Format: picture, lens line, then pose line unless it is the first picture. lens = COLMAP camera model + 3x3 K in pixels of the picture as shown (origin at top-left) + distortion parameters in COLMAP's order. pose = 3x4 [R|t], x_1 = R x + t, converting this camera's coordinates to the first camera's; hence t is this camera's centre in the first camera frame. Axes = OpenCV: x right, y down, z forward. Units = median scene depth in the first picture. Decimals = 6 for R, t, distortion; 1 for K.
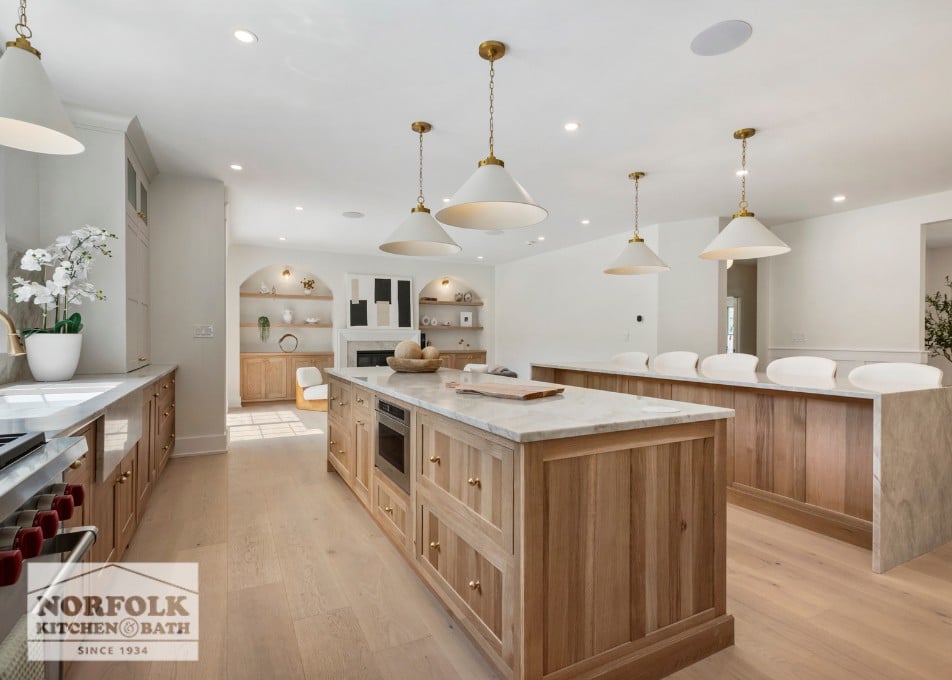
lens RADIAL K [[474.3, 0, 468.6], [0, 474.3, 343.0], [0, 0, 1]] dist [0.000920, 0.000961]
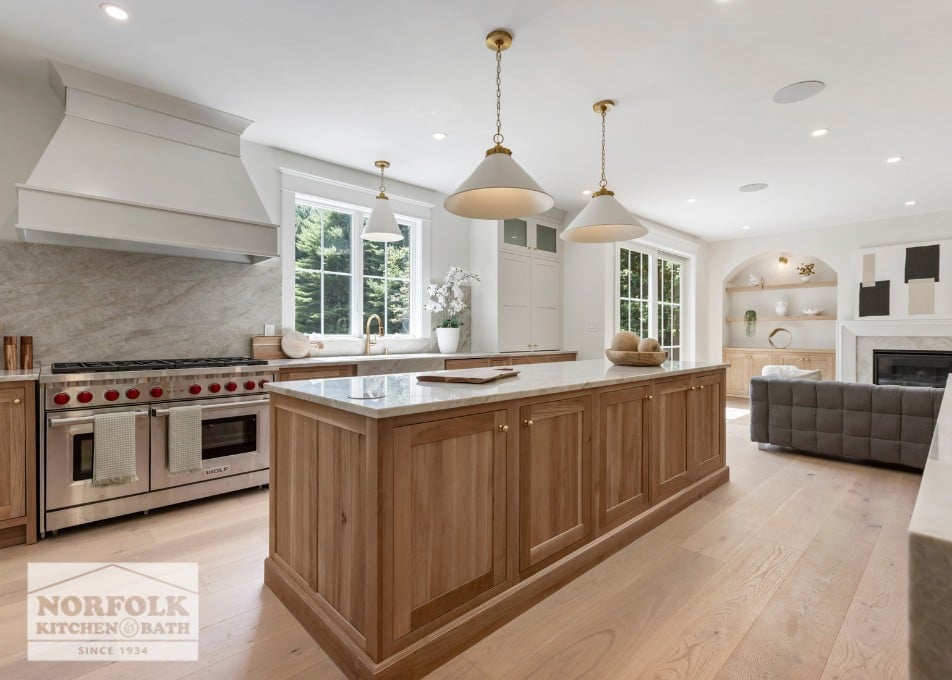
lens RADIAL K [[453.0, 0, 477.1], [0, 453.0, 336.7], [0, 0, 1]] dist [0.004859, -0.001834]
pose [[0.281178, 0.004578, -0.959645, 0.819936], [-0.011849, 0.999929, 0.001299, 0.009548], [0.959583, 0.011005, 0.281212, 0.580998]]
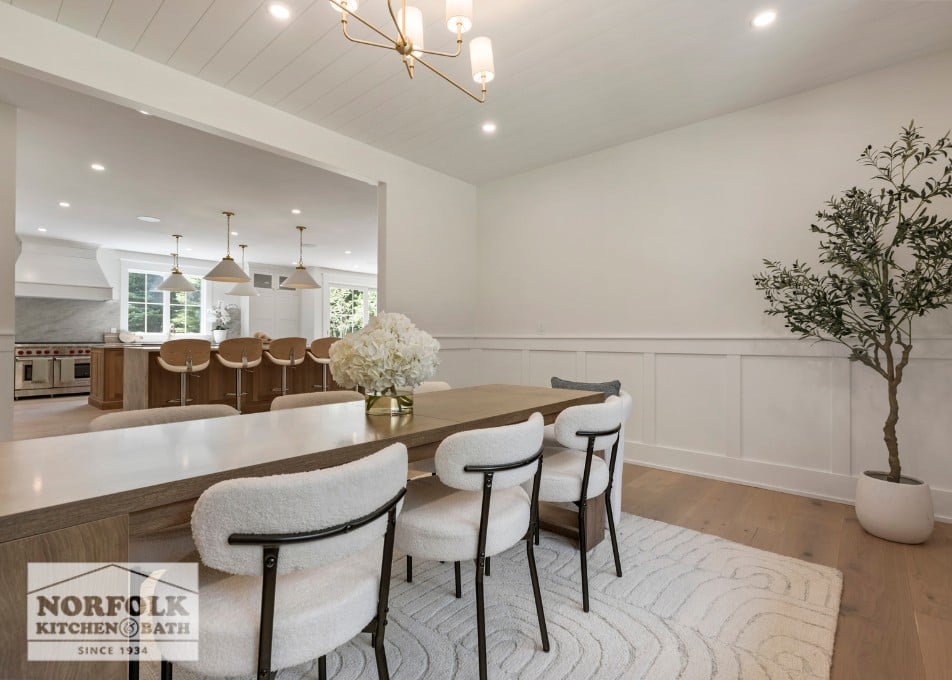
lens RADIAL K [[453.0, 0, 474.8], [0, 453.0, 335.4], [0, 0, 1]] dist [0.004859, -0.001834]
pose [[0.376732, -0.006909, -0.926297, 3.023776], [-0.013754, 0.999820, -0.013051, 0.038514], [0.926220, 0.017657, 0.376569, 1.439846]]
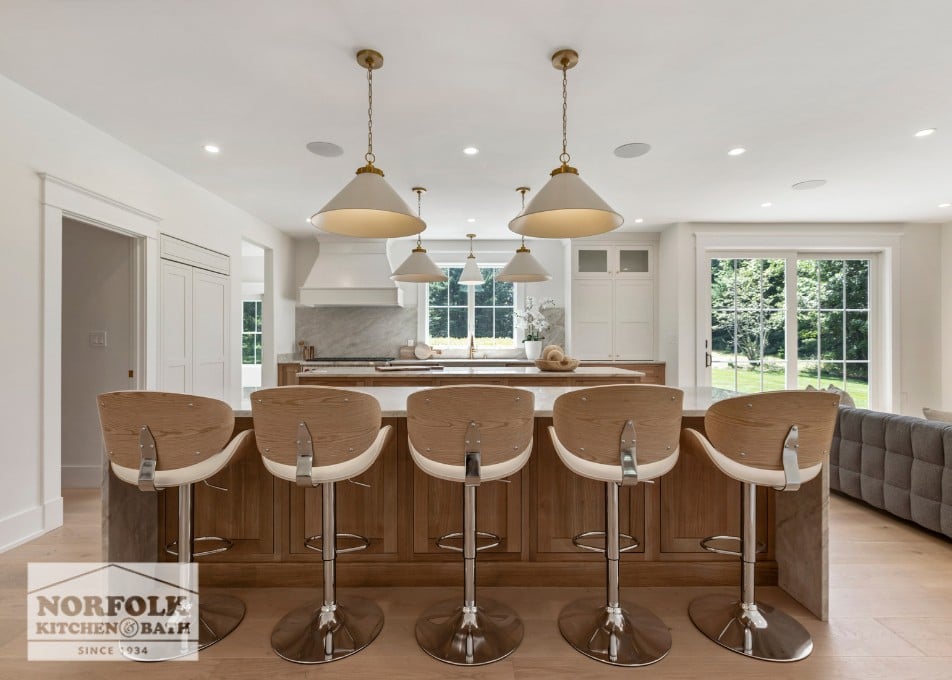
lens RADIAL K [[453.0, 0, 475.9], [0, 453.0, 339.7], [0, 0, 1]] dist [0.004859, -0.001834]
pose [[-0.446504, -0.005231, -0.894767, 1.325908], [-0.013373, 0.999910, 0.000827, -0.024690], [0.894682, 0.012335, -0.446533, 1.708137]]
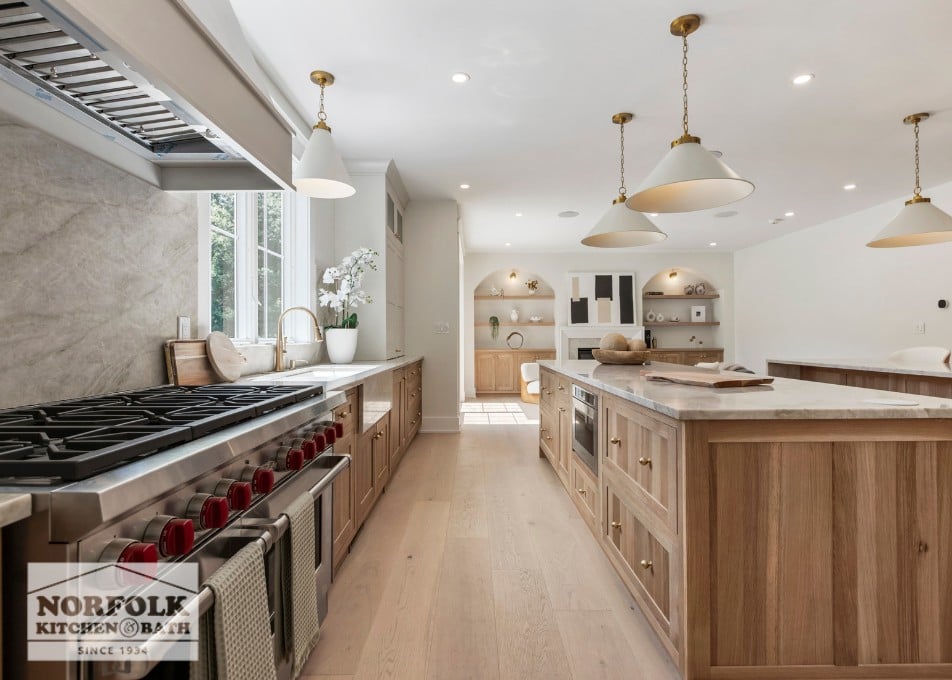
lens RADIAL K [[474.3, 0, 464.3], [0, 474.3, 339.8], [0, 0, 1]] dist [0.000920, 0.000961]
pose [[0.884145, -0.003197, -0.467201, 0.073458], [-0.000294, 0.999973, -0.007398, 0.020543], [0.467212, 0.006678, 0.884120, -0.039989]]
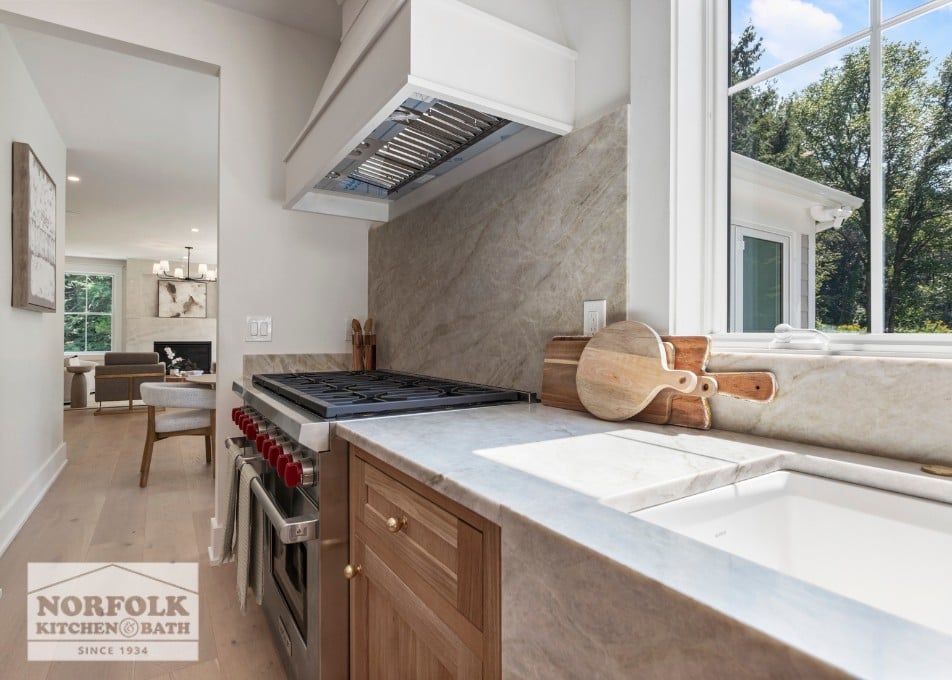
lens RADIAL K [[497.3, 0, 479.7], [0, 497.3, 334.1], [0, 0, 1]] dist [0.001140, 0.000217]
pose [[-0.994456, -0.009741, -0.104702, -0.446724], [-0.010613, 0.999913, 0.007777, 0.011142], [0.104617, 0.008845, -0.994473, 0.820007]]
